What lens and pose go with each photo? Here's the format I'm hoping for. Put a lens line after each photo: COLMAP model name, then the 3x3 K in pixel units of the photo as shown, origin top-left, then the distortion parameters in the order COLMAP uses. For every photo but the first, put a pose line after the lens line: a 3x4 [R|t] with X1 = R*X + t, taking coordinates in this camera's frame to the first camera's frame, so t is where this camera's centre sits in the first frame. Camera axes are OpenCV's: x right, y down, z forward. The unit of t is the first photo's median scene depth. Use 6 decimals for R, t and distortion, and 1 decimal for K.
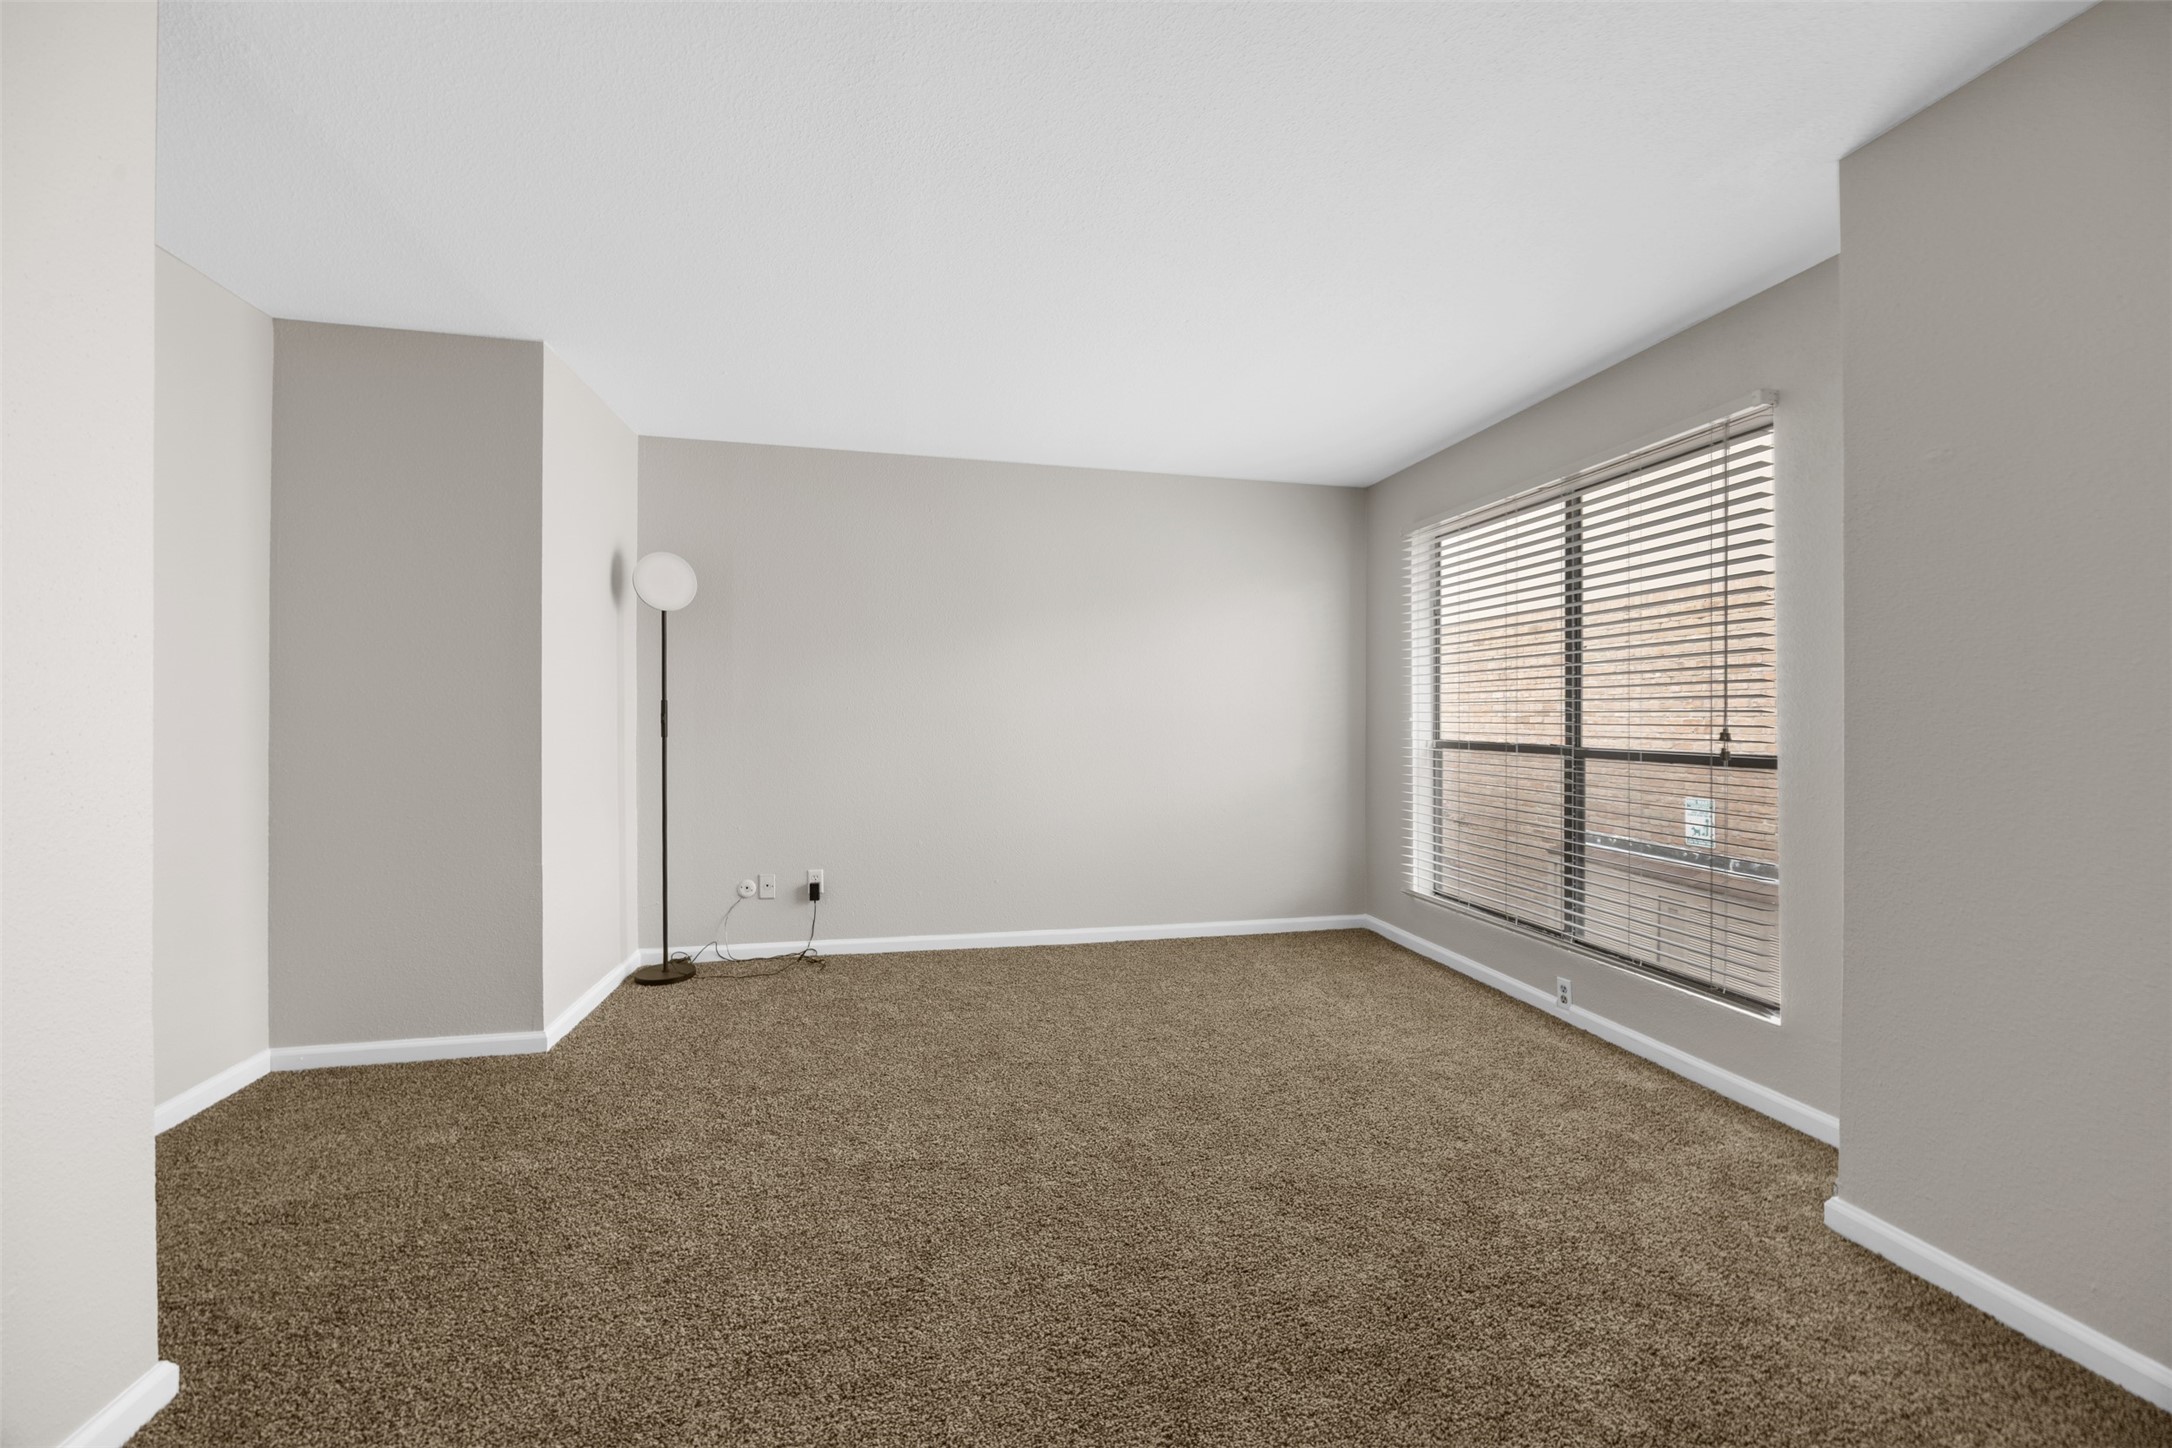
lens RADIAL K [[863.3, 0, 1108.0], [0, 863.3, 719.3], [0, 0, 1]] dist [0.011660, -0.005103]
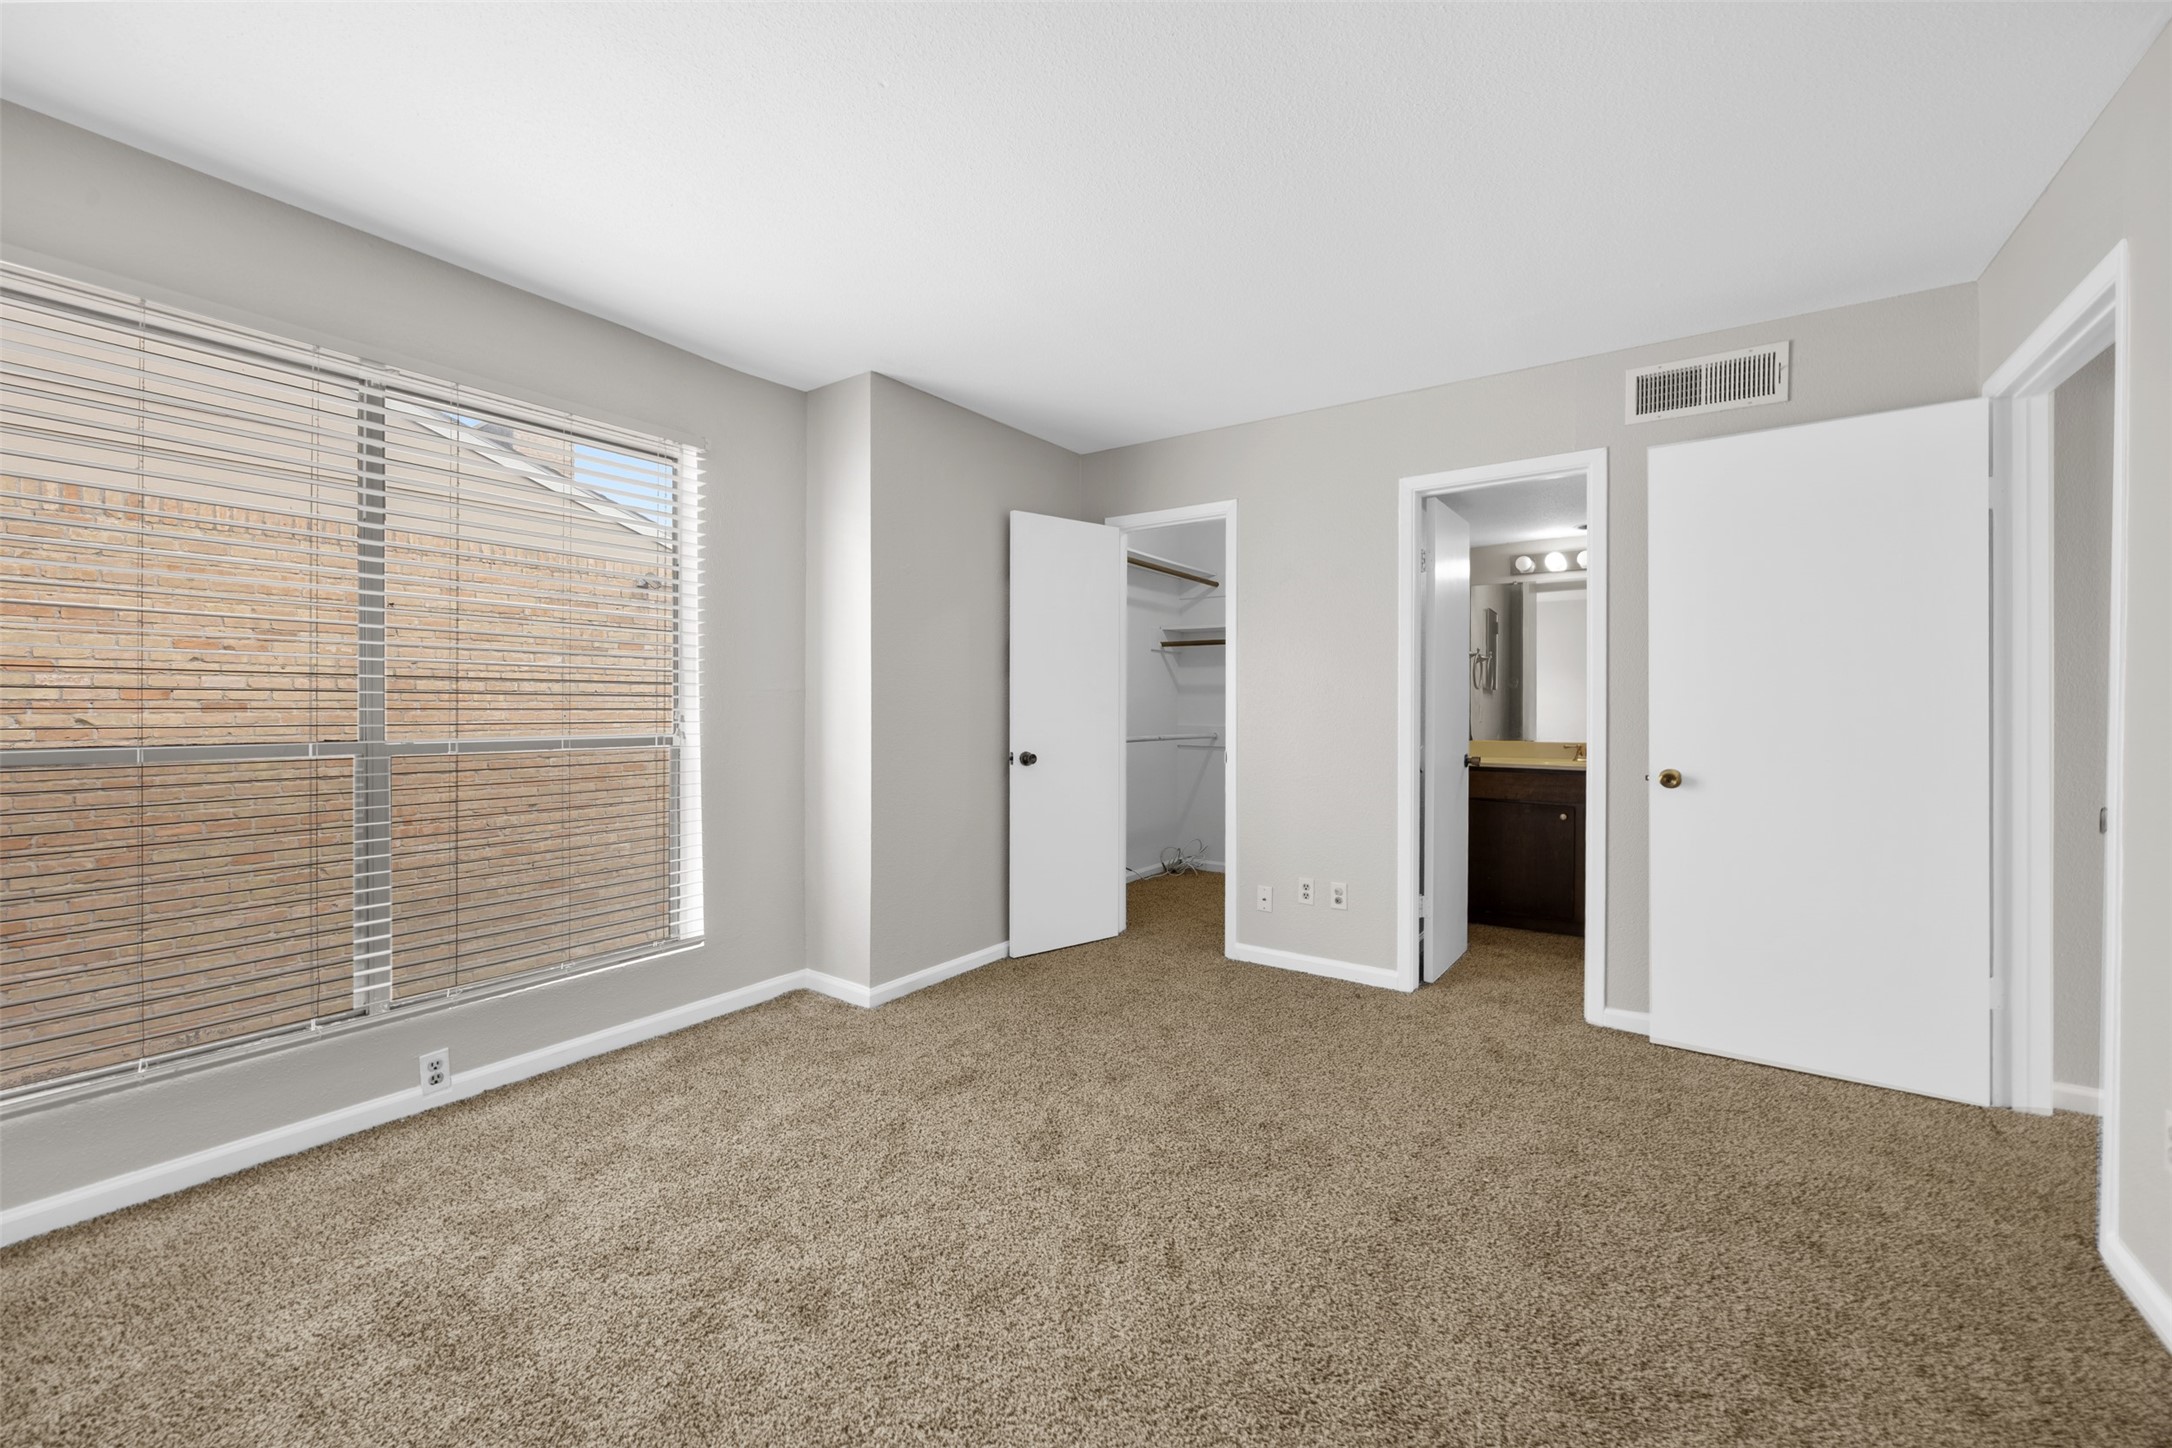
lens RADIAL K [[863.3, 0, 1108.0], [0, 863.3, 719.3], [0, 0, 1]] dist [0.011660, -0.005103]
pose [[-0.697317, -0.011097, 0.716677, -0.419350], [-0.001223, 0.999897, 0.014292, 0.003201], [-0.716762, 0.009090, -0.697259, 1.138474]]
